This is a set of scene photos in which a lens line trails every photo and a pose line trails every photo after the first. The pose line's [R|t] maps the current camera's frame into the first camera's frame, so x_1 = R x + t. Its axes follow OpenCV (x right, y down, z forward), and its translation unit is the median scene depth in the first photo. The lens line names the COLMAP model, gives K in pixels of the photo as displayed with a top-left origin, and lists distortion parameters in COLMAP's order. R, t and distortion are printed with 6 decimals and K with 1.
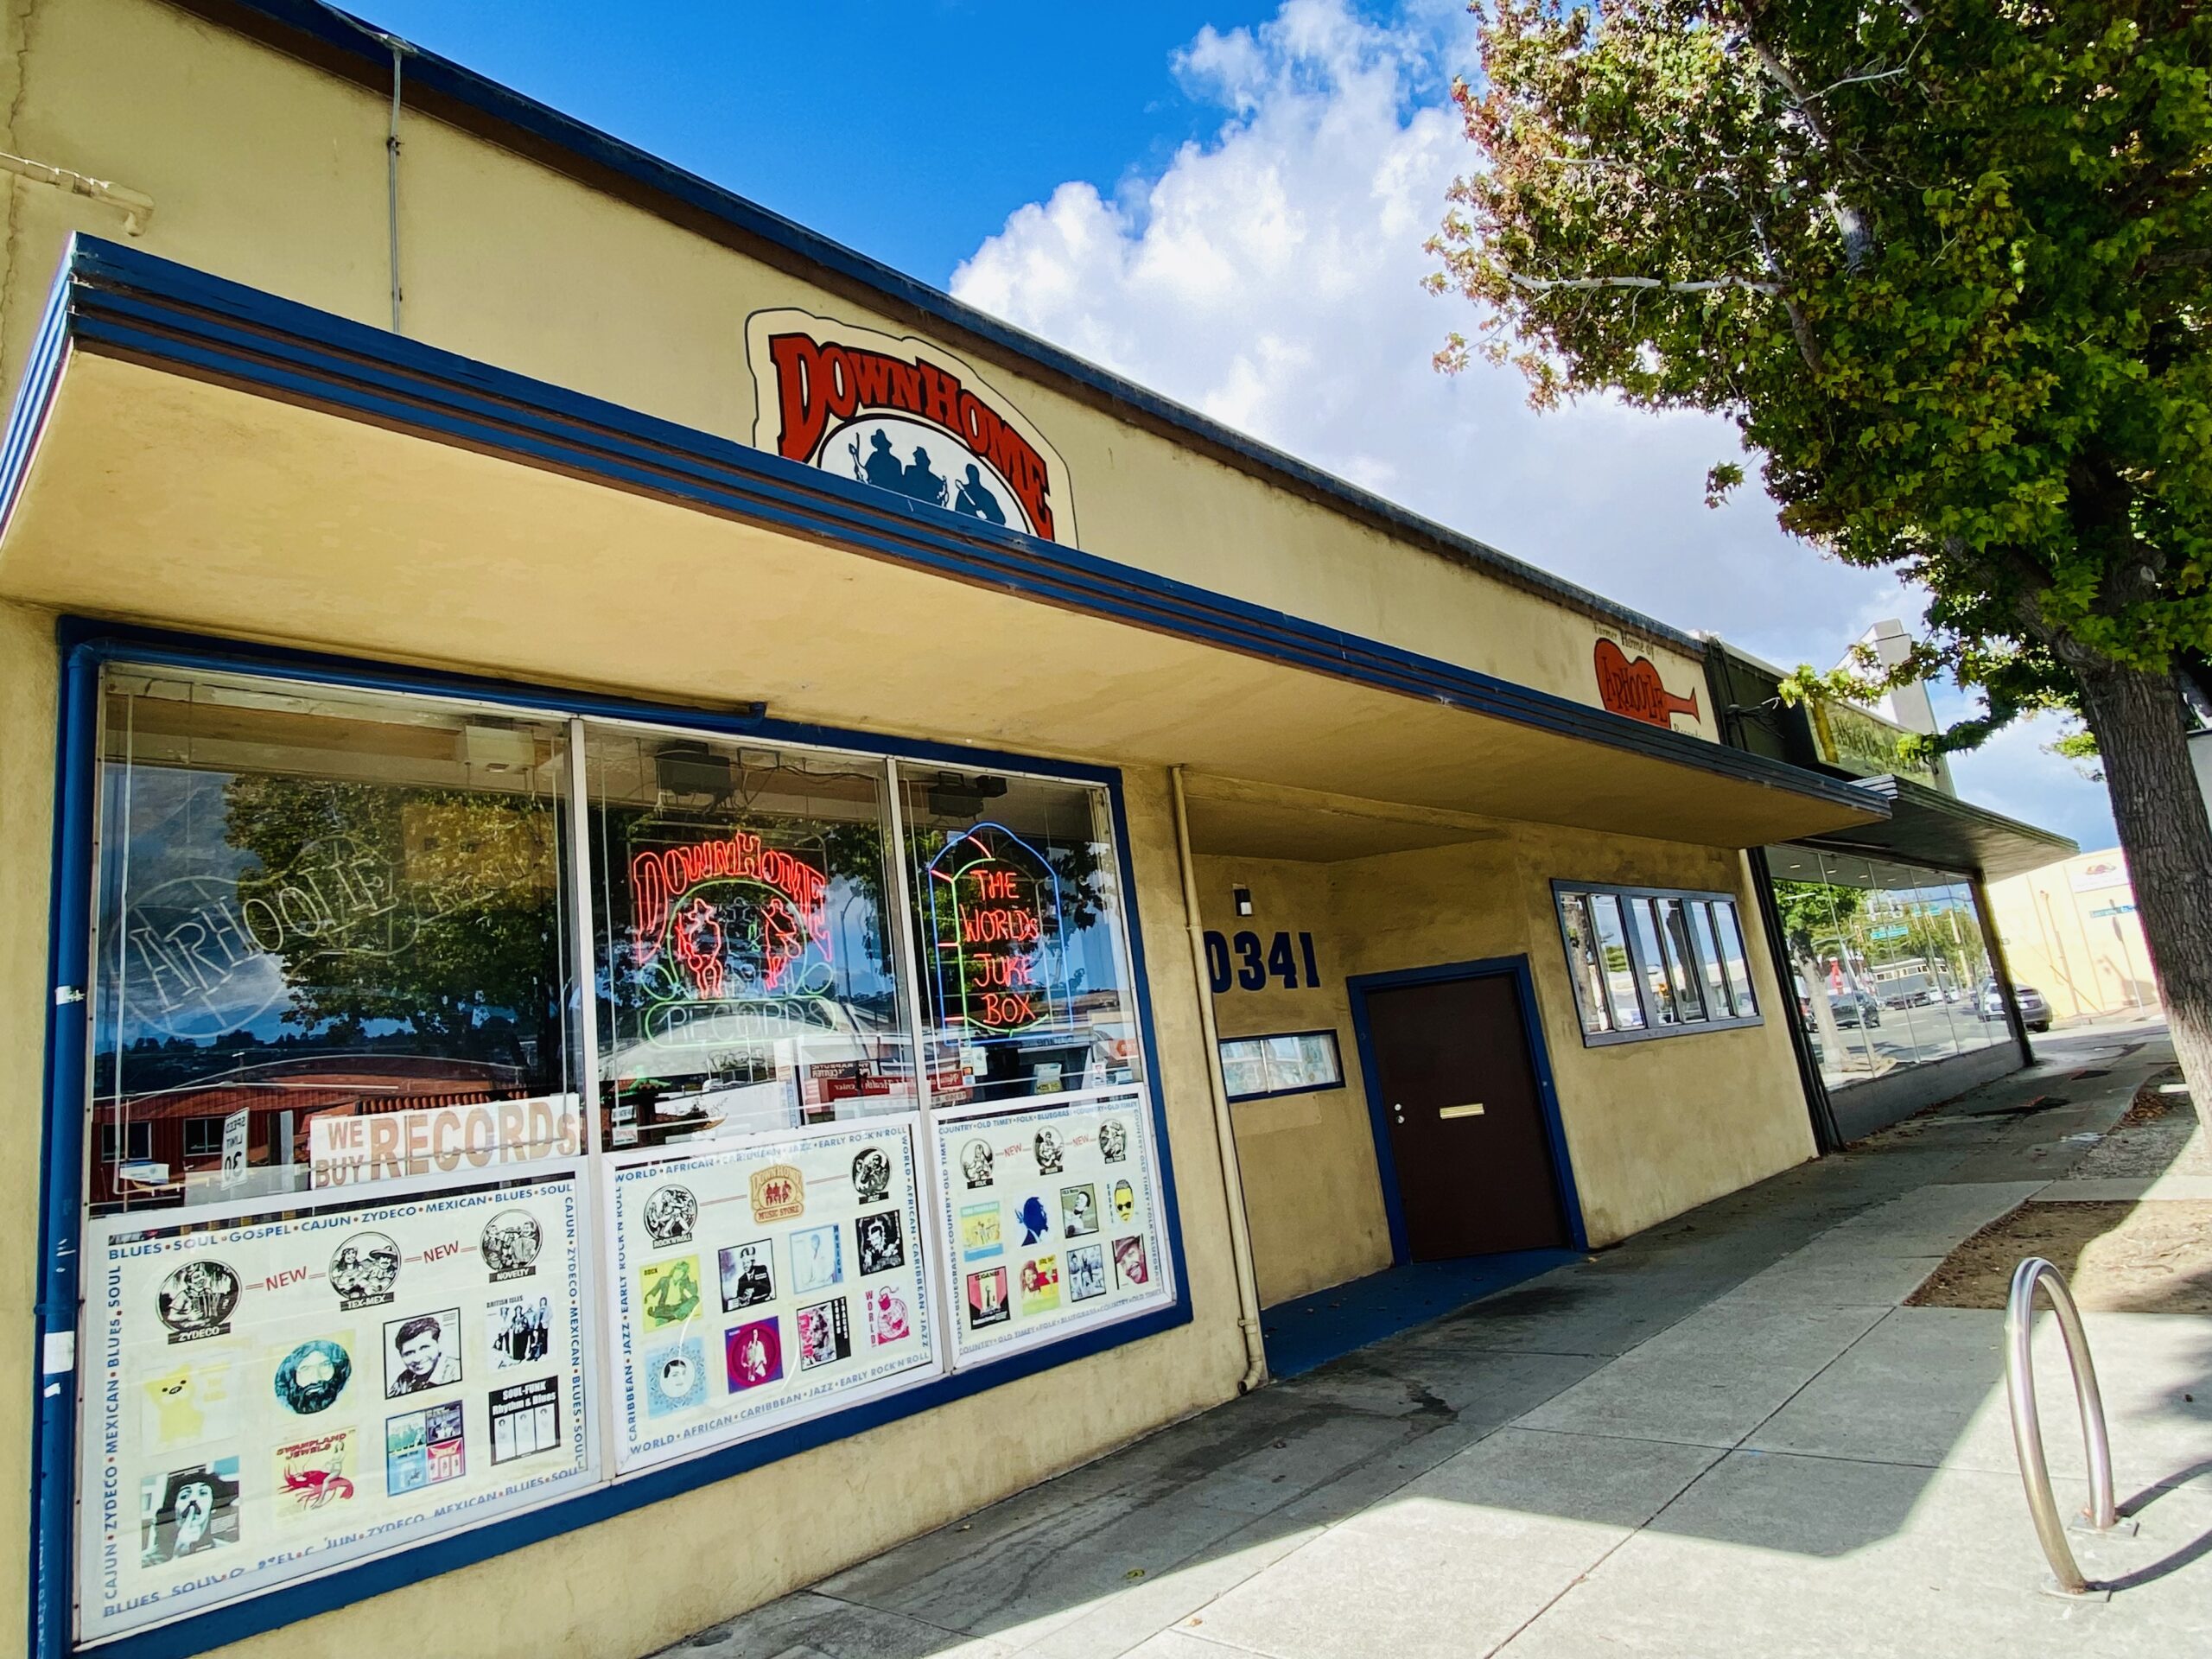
lens RADIAL K [[1249.0, 0, 1106.0], [0, 1249.0, 829.5], [0, 0, 1]] dist [0.084394, -0.083455]
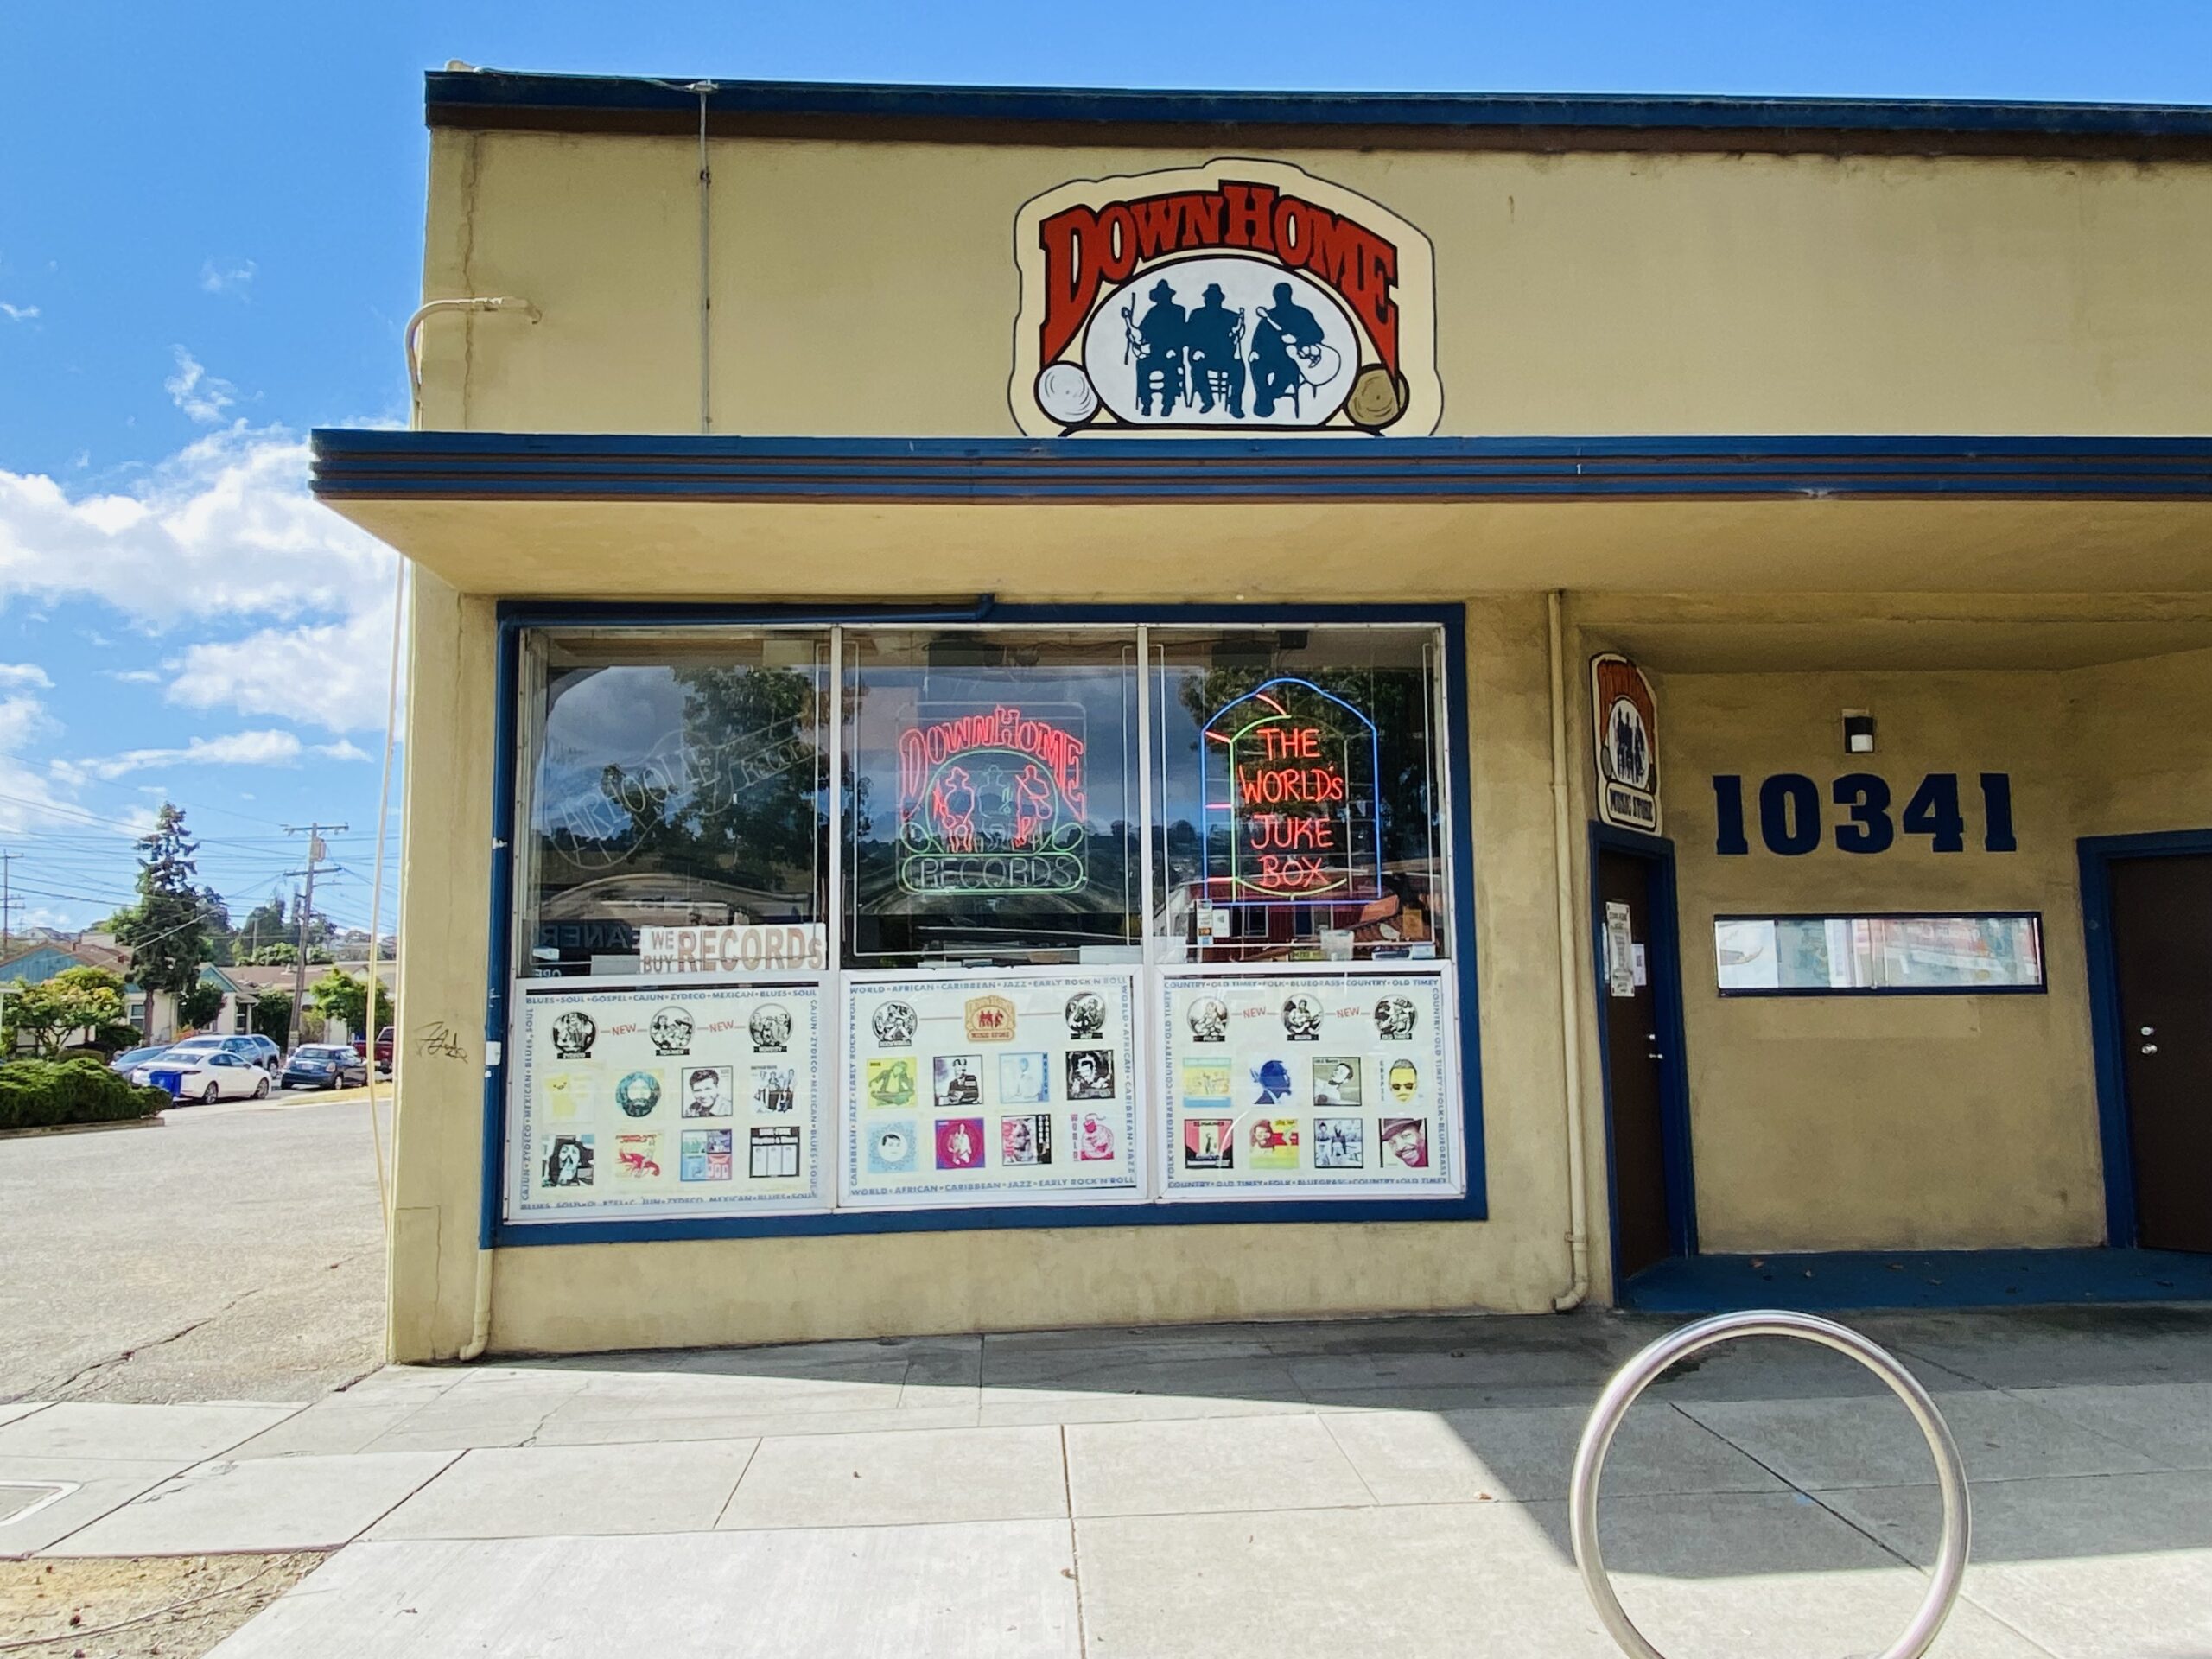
lens RADIAL K [[1502.5, 0, 1102.9], [0, 1502.5, 809.0], [0, 0, 1]] dist [0.126254, -0.142181]
pose [[0.744999, 0.038311, -0.665964, 0.721314], [0.061696, 0.990113, 0.125976, -0.075848], [0.664206, -0.134939, 0.735270, 0.054381]]
